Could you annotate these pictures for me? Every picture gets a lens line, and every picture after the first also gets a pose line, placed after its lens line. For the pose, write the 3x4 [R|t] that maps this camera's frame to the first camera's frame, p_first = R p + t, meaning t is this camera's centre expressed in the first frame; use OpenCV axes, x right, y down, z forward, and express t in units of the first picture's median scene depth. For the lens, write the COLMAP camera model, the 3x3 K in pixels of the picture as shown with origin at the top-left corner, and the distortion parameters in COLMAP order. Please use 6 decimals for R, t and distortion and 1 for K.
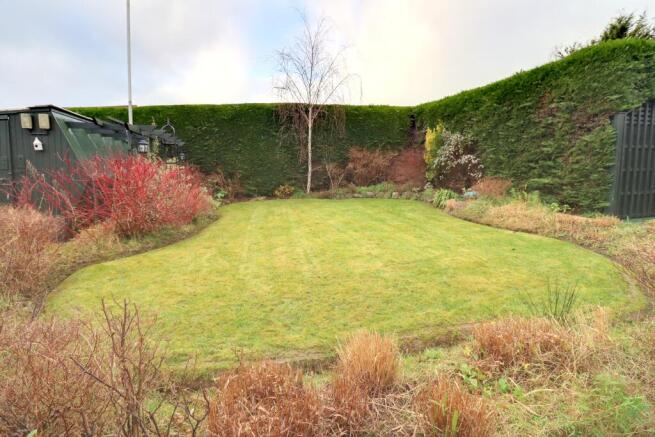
lens RADIAL K [[305.0, 0, 326.8], [0, 305.0, 215.1], [0, 0, 1]] dist [-0.019258, -0.000639]
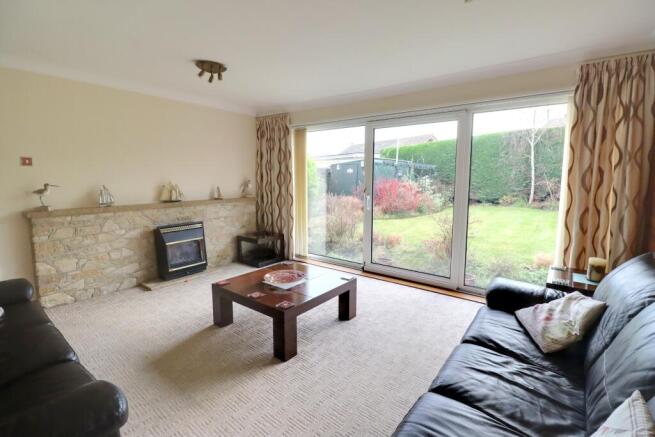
lens RADIAL K [[305.0, 0, 329.1], [0, 305.0, 216.4], [0, 0, 1]] dist [-0.019258, -0.000639]
pose [[0.613228, 0.102996, -0.783162, 0.427043], [-0.116427, 0.992419, 0.039352, 0.024920], [0.781278, 0.067049, 0.620571, -0.373406]]
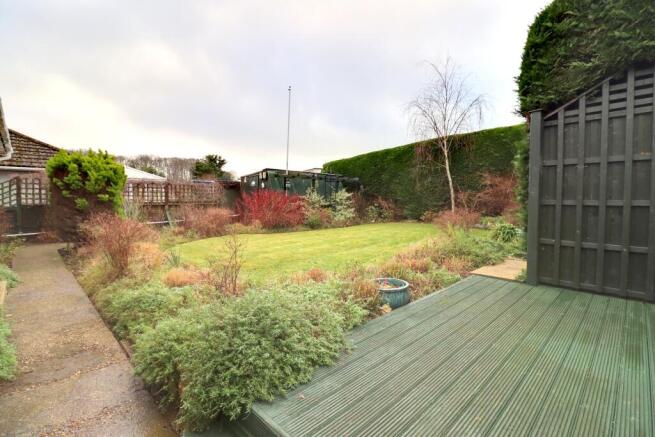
lens RADIAL K [[305.0, 0, 327.3], [0, 305.0, 217.7], [0, 0, 1]] dist [-0.019258, -0.000639]
pose [[0.504529, 0.066320, -0.860844, 0.675100], [-0.134148, 0.990959, -0.002278, -0.024912], [0.852910, 0.116630, 0.508864, 0.130040]]
